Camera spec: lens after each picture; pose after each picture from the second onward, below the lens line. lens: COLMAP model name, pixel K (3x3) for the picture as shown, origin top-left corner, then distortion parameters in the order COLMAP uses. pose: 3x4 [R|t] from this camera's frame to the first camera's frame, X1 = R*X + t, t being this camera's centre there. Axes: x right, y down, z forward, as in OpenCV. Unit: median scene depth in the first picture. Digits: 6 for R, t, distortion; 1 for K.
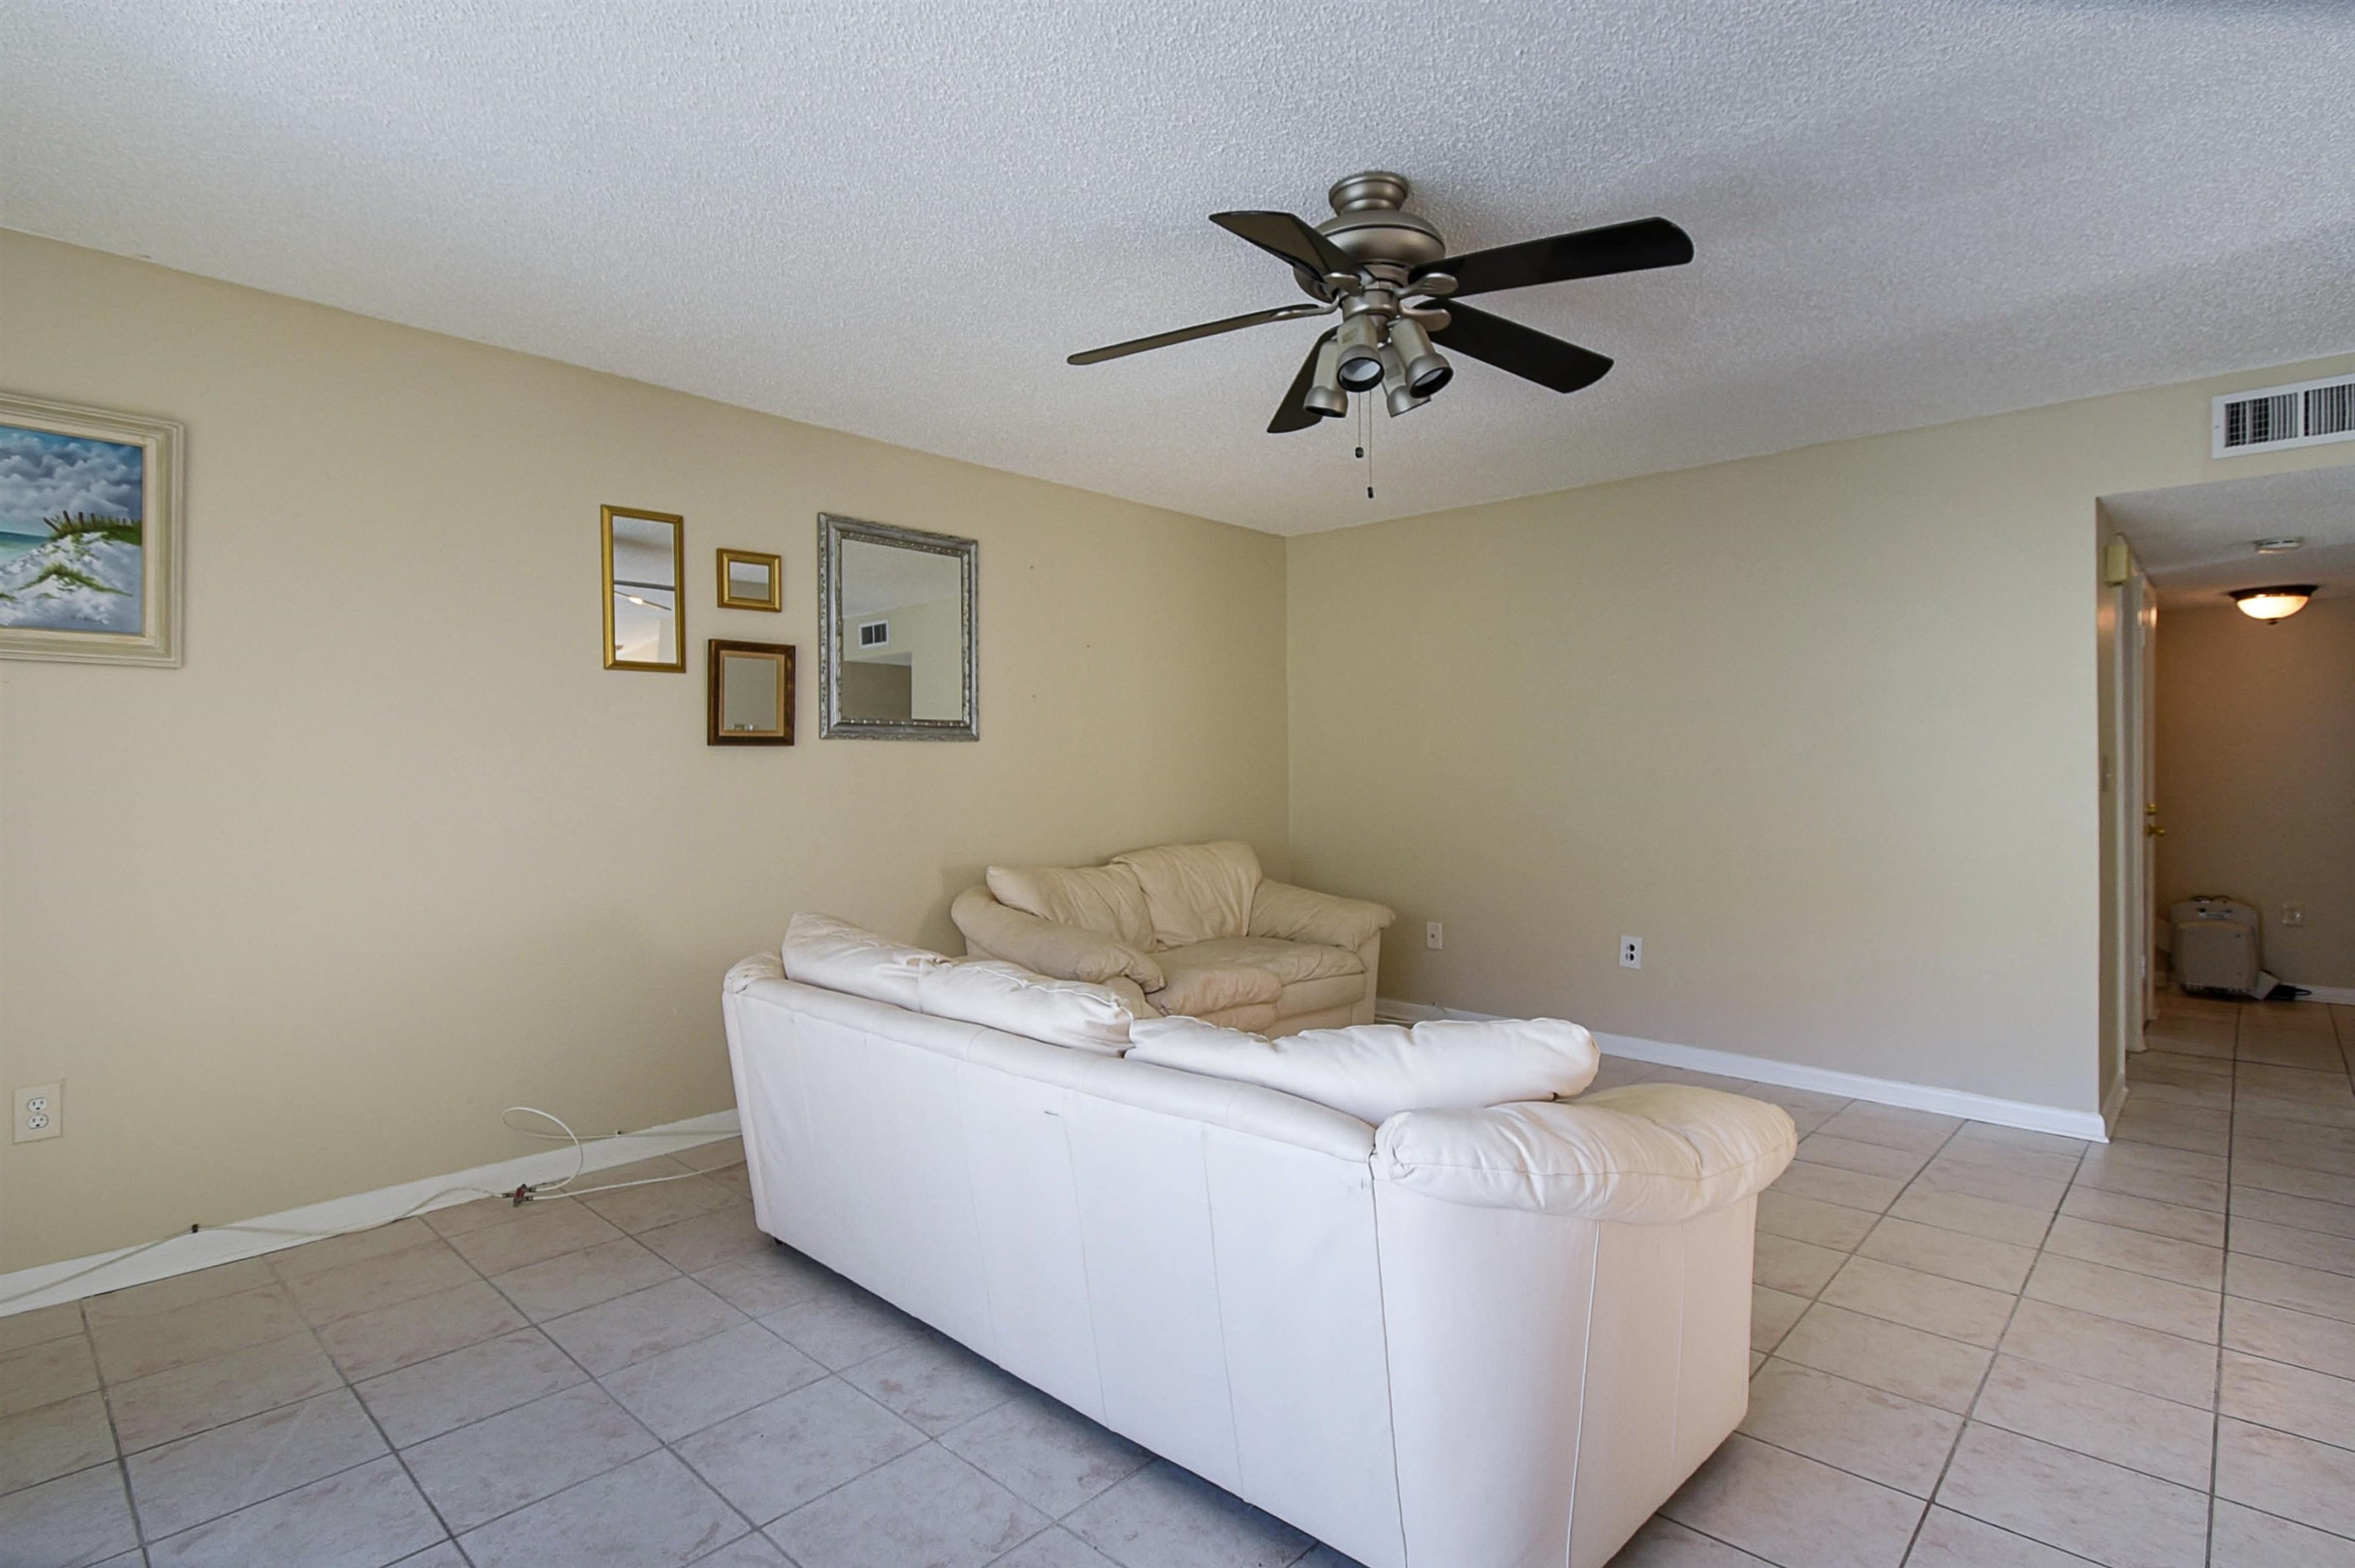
lens RADIAL K [[1135.2, 0, 1174.8], [0, 1135.2, 792.3], [0, 0, 1]] dist [0.000005, -0.000853]
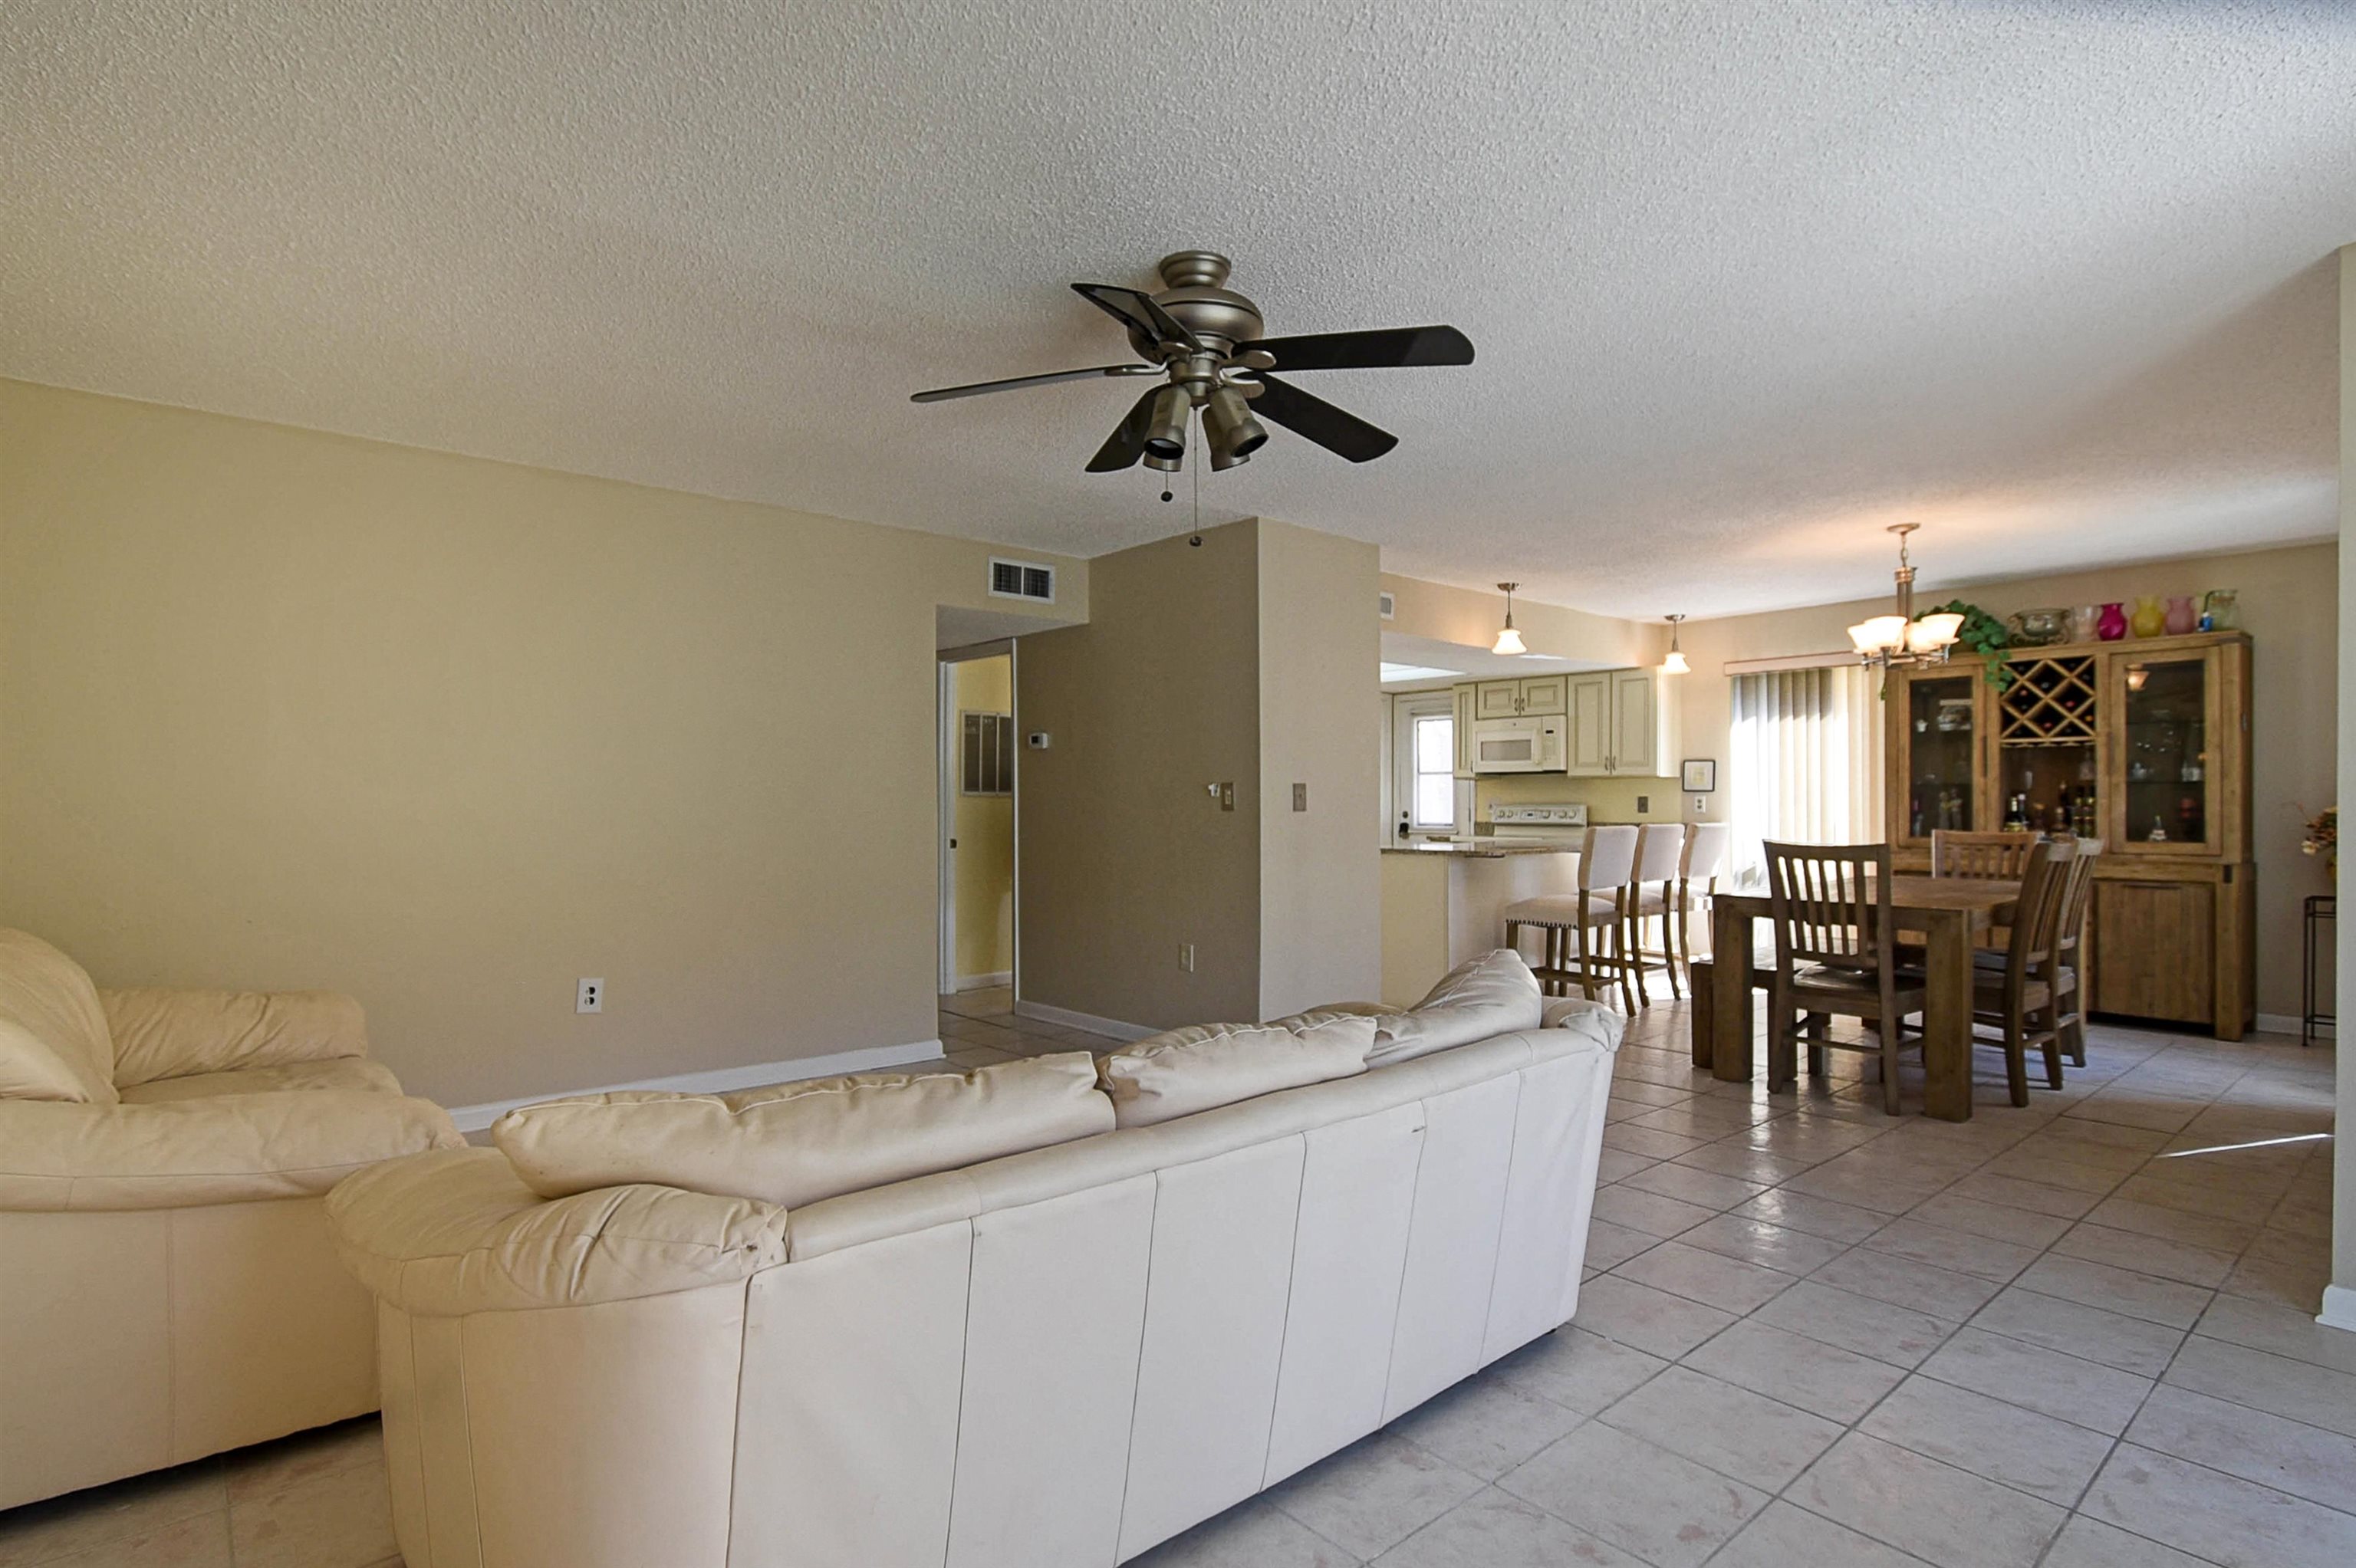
lens RADIAL K [[1165.0, 0, 1138.7], [0, 1165.0, 798.2], [0, 0, 1]] dist [0.000079, -0.000194]
pose [[0.130149, 0.000624, 0.991494, -0.837609], [0.018163, 0.999831, -0.003013, -0.012020], [-0.991328, 0.018401, 0.130115, 0.784101]]
